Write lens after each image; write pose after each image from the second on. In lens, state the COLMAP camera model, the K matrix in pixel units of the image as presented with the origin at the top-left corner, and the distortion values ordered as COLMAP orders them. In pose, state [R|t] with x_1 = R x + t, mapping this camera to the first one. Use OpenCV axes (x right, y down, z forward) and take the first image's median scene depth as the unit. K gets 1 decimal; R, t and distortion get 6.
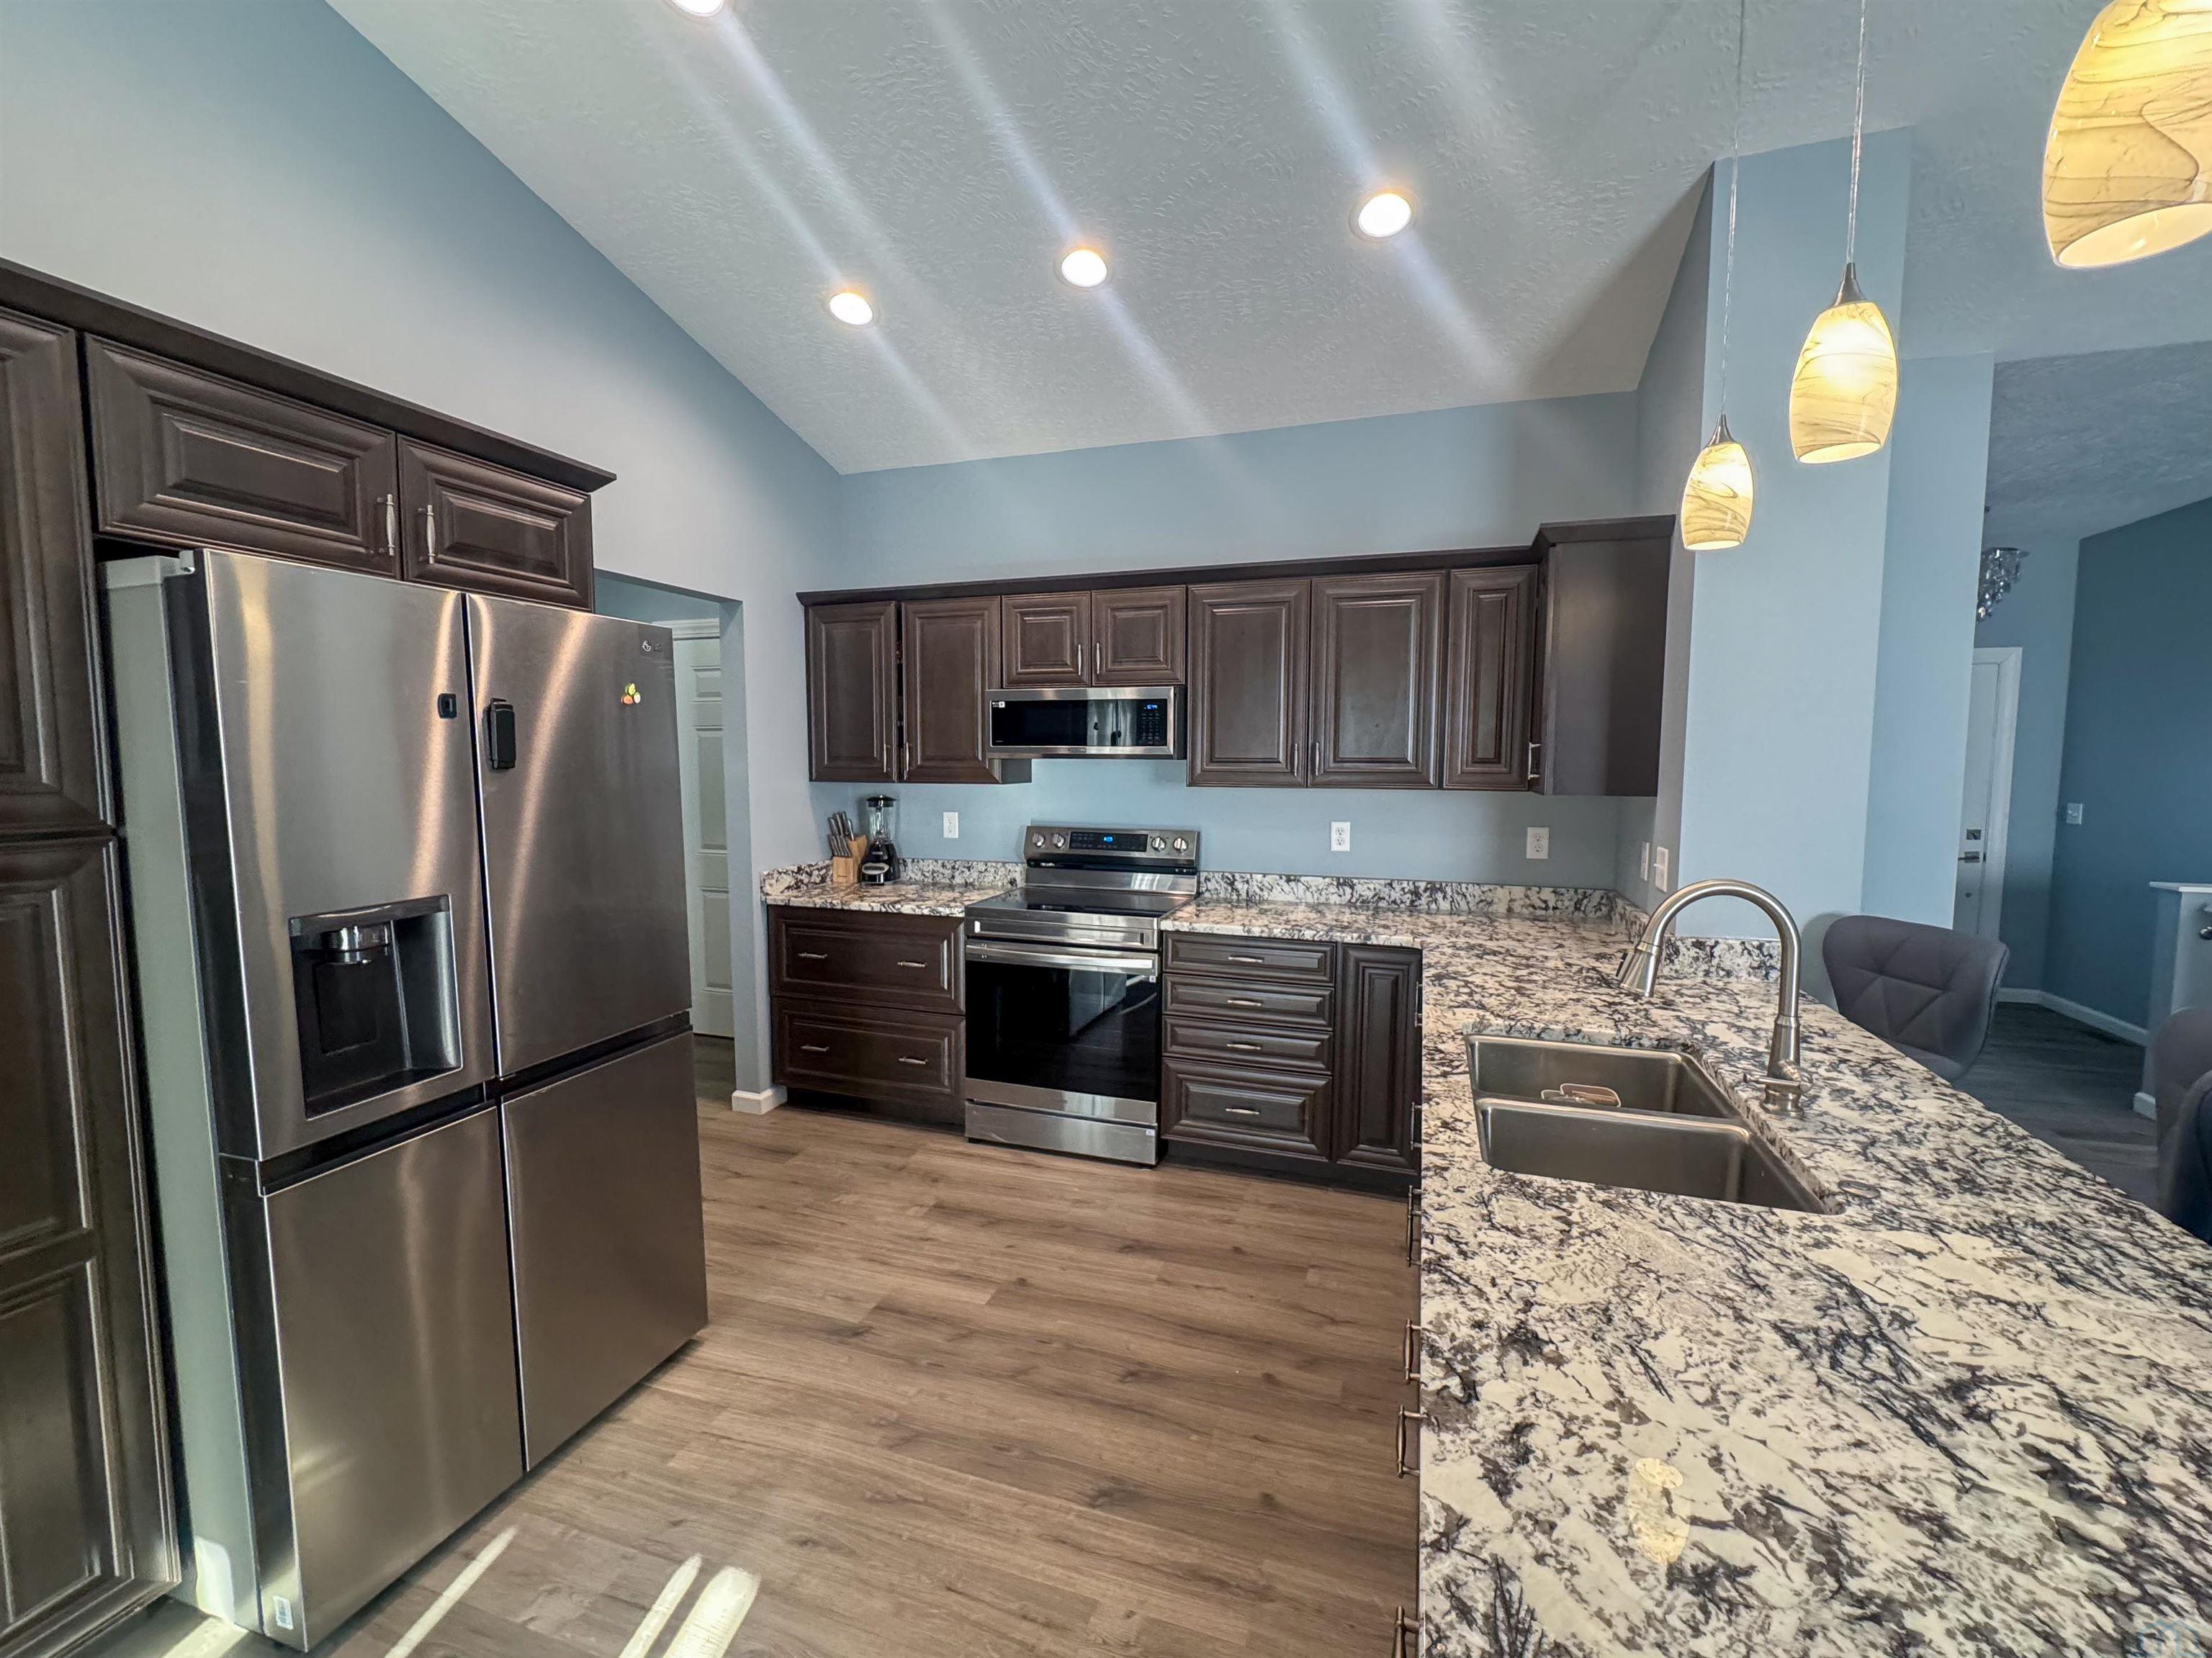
lens RADIAL K [[905.5, 0, 1111.9], [0, 905.5, 823.5], [0, 0, 1]] dist [-0.000840, 0.000357]
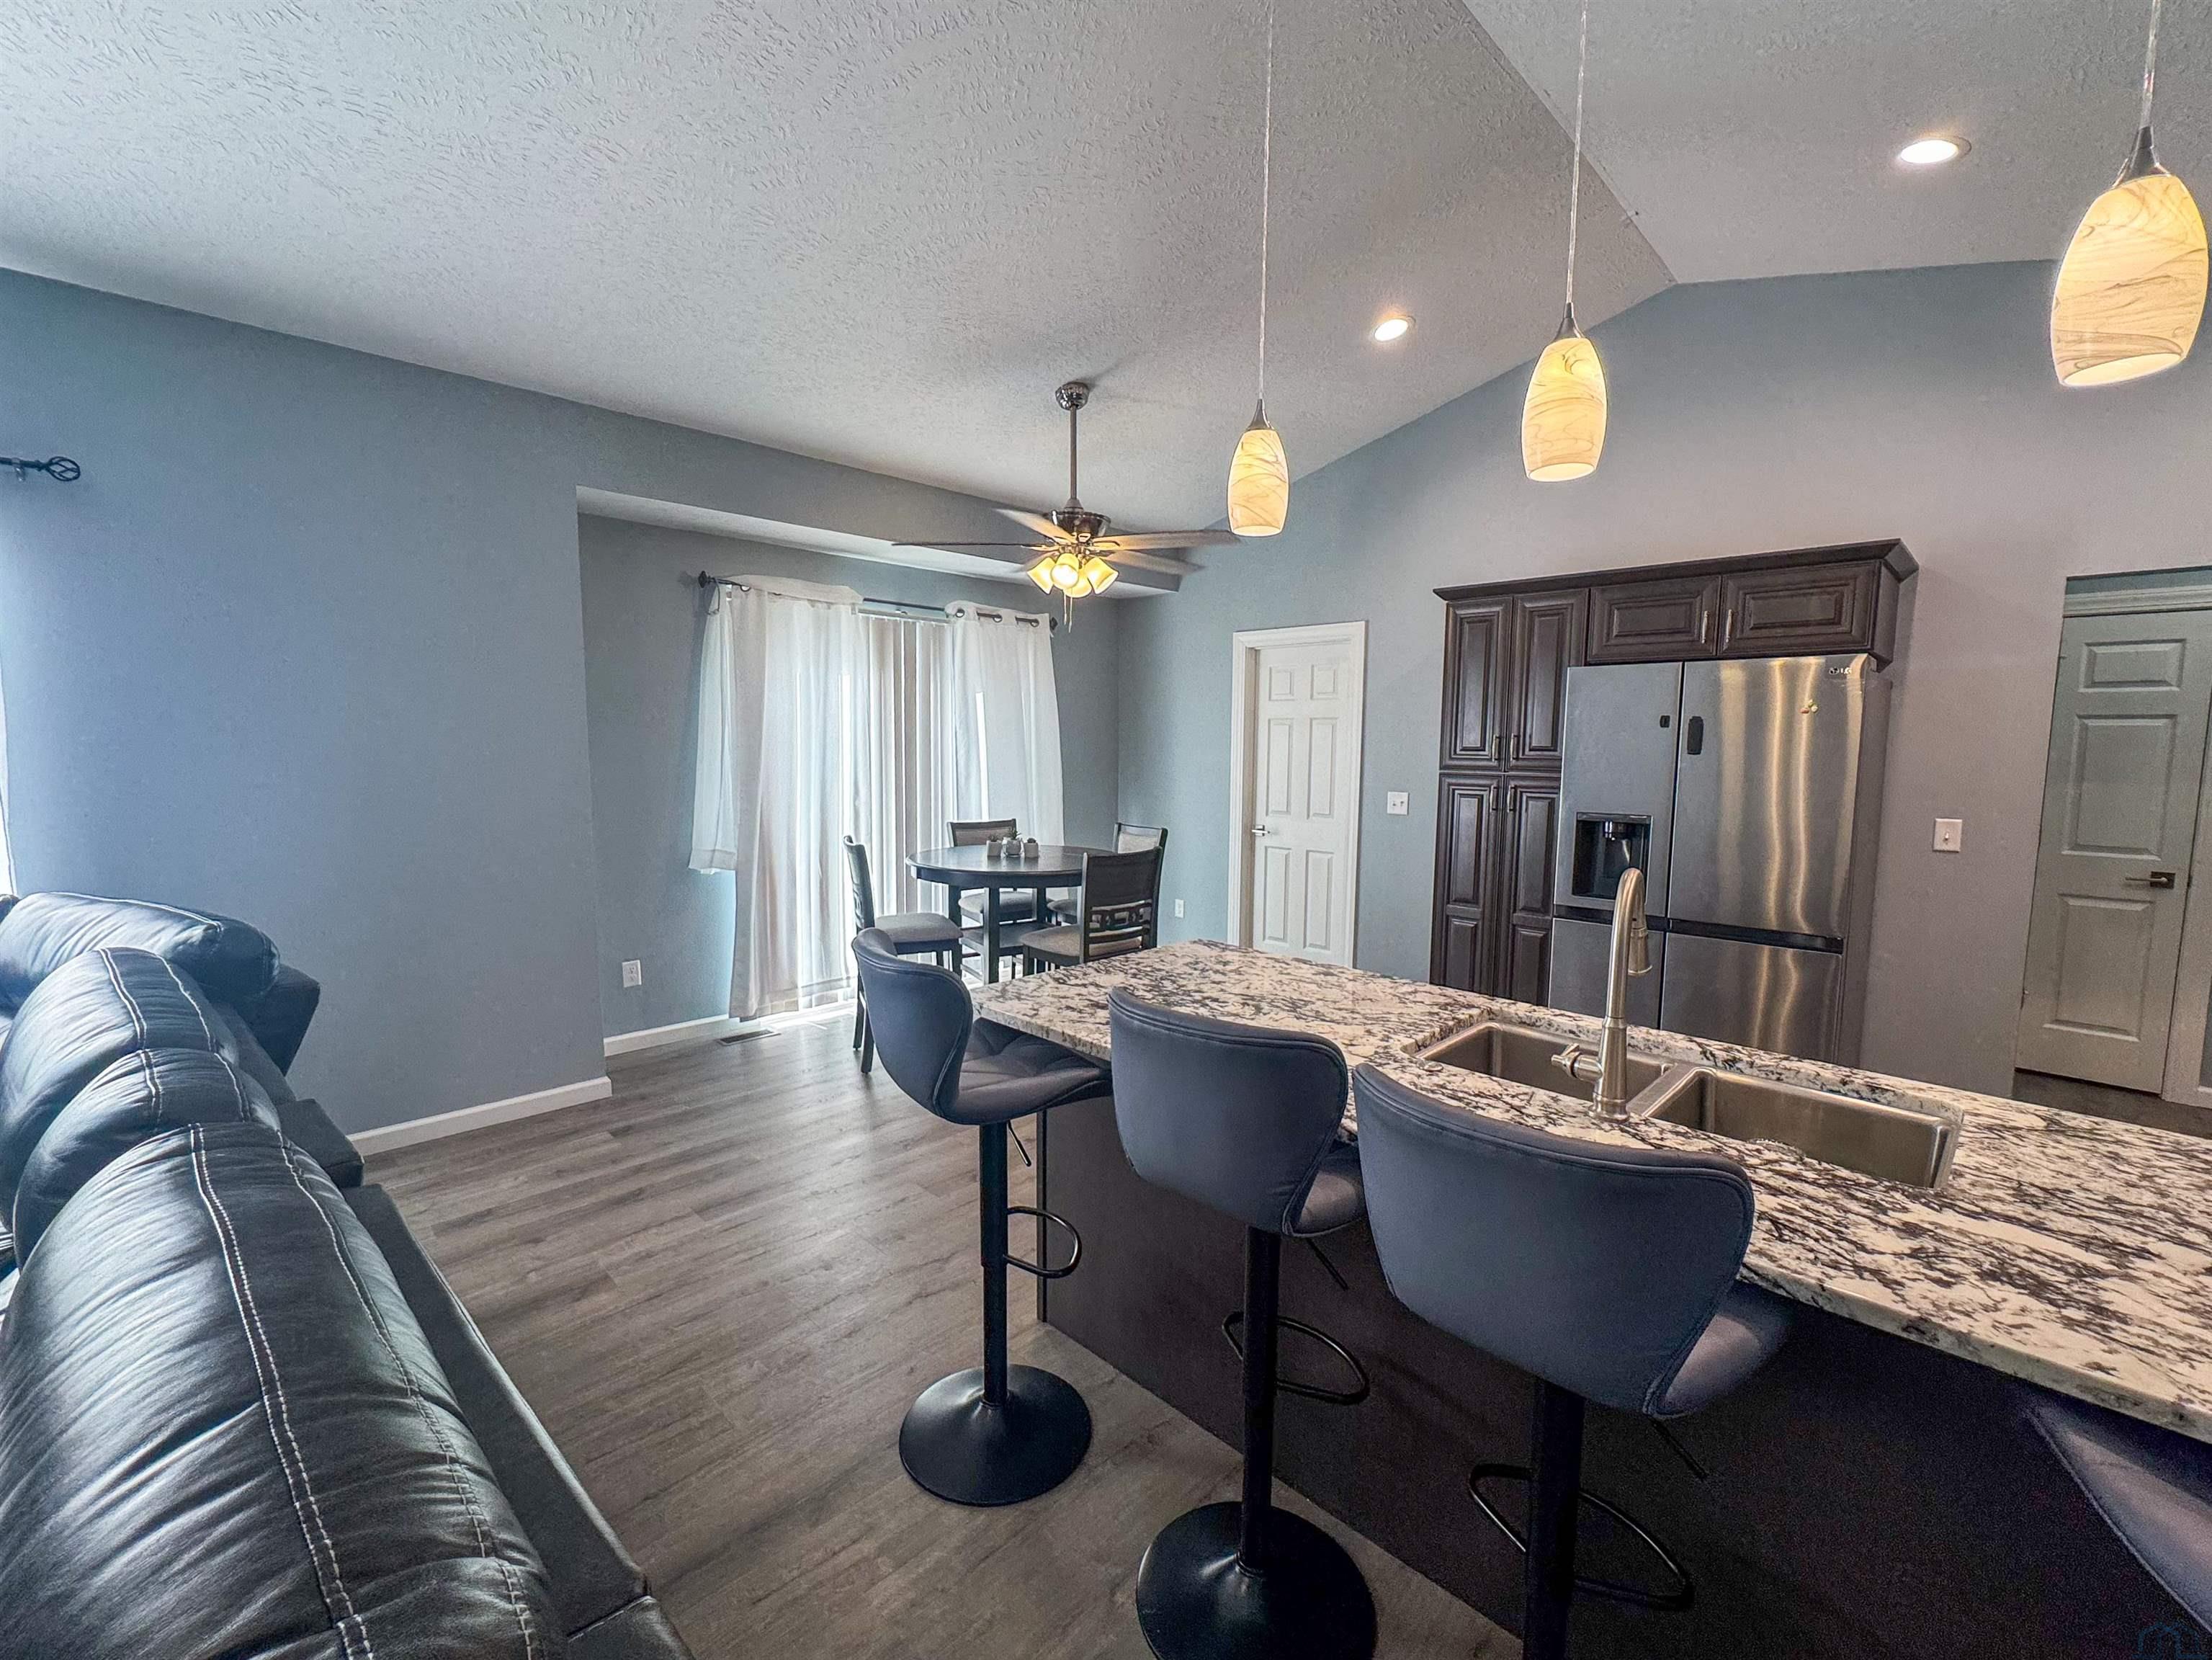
lens RADIAL K [[938.9, 0, 1096.0], [0, 938.9, 832.1], [0, 0, 1]] dist [0.001935, 0.000085]
pose [[-0.449830, 0.076550, -0.889827, 2.176818], [-0.082370, 0.988518, 0.126680, -0.061607], [0.889308, 0.130280, -0.438360, 1.097015]]
